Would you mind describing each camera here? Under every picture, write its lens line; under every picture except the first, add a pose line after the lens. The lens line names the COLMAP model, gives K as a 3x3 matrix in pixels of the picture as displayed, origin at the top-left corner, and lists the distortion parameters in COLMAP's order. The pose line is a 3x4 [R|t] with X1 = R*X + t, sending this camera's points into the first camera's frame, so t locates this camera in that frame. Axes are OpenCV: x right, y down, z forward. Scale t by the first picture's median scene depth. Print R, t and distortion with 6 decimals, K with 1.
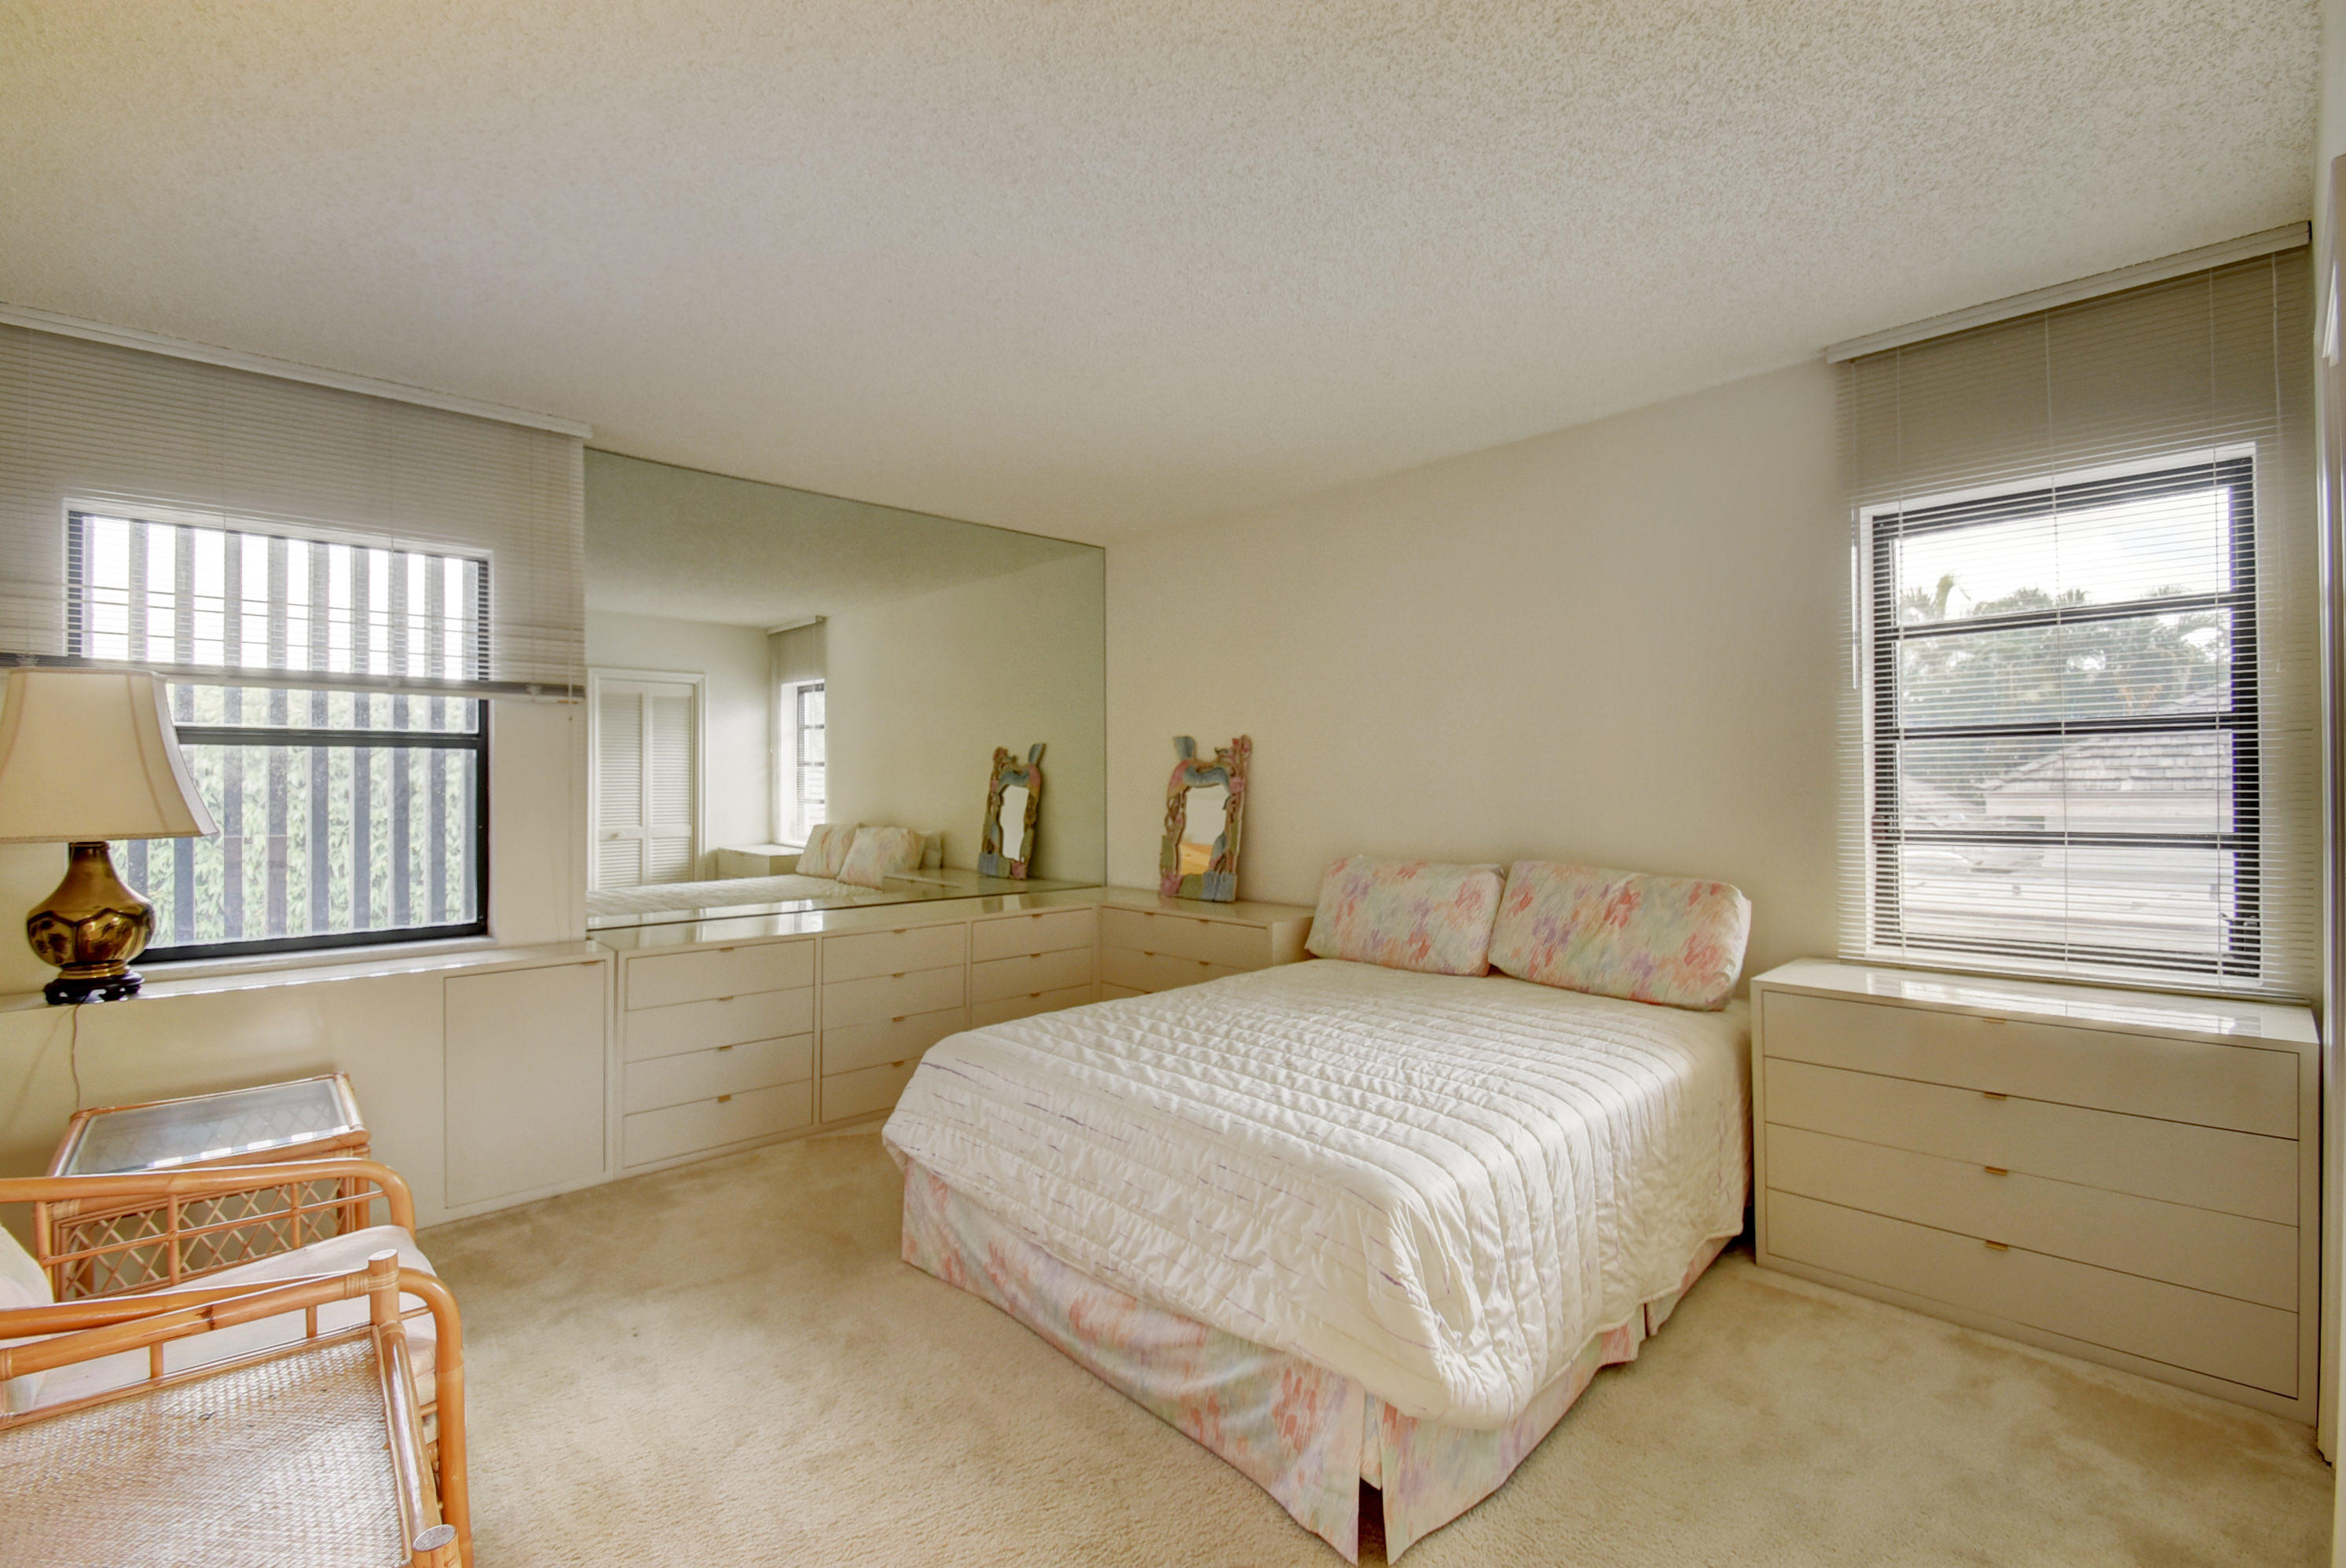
lens RADIAL K [[1028.2, 0, 1169.6], [0, 1028.2, 773.3], [0, 0, 1]] dist [-0.000102, -0.008840]
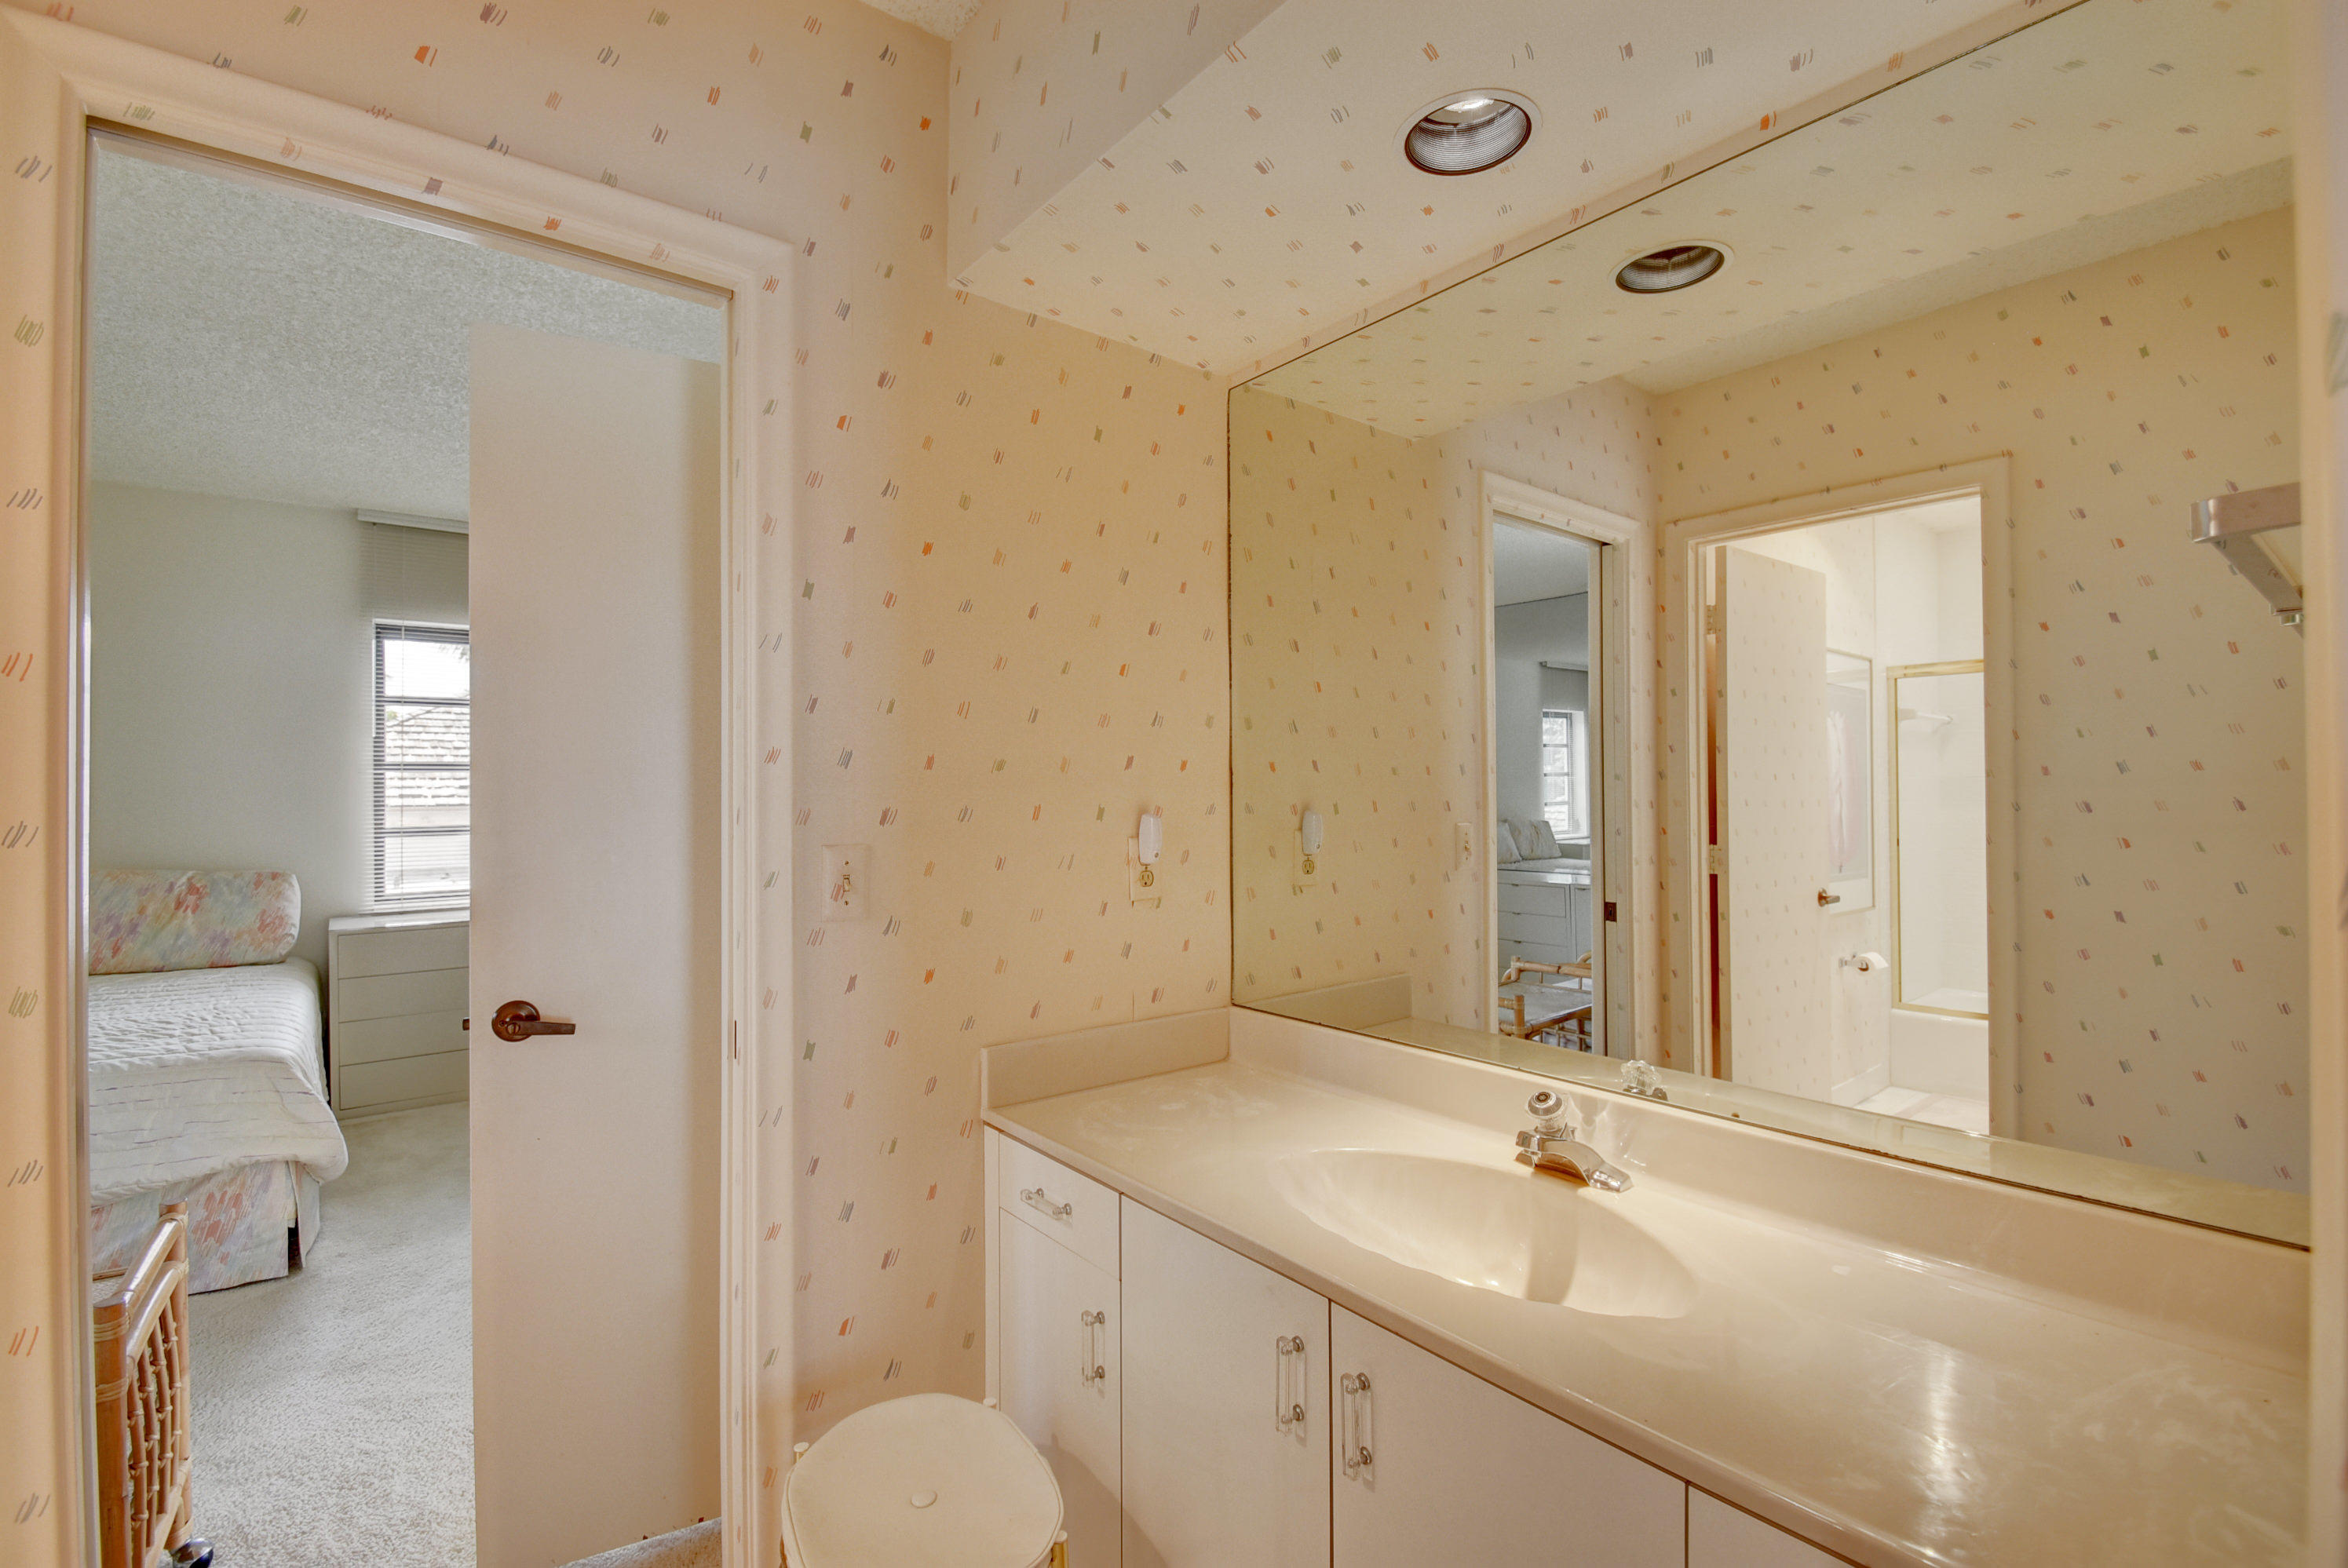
lens RADIAL K [[1029.0, 0, 1171.6], [0, 1029.0, 785.1], [0, 0, 1]] dist [-0.000102, -0.008840]
pose [[0.073222, 0.007951, 0.997284, -0.730547], [-0.005208, 0.999958, -0.007590, -0.003722], [-0.997302, -0.004638, 0.073260, -0.286929]]
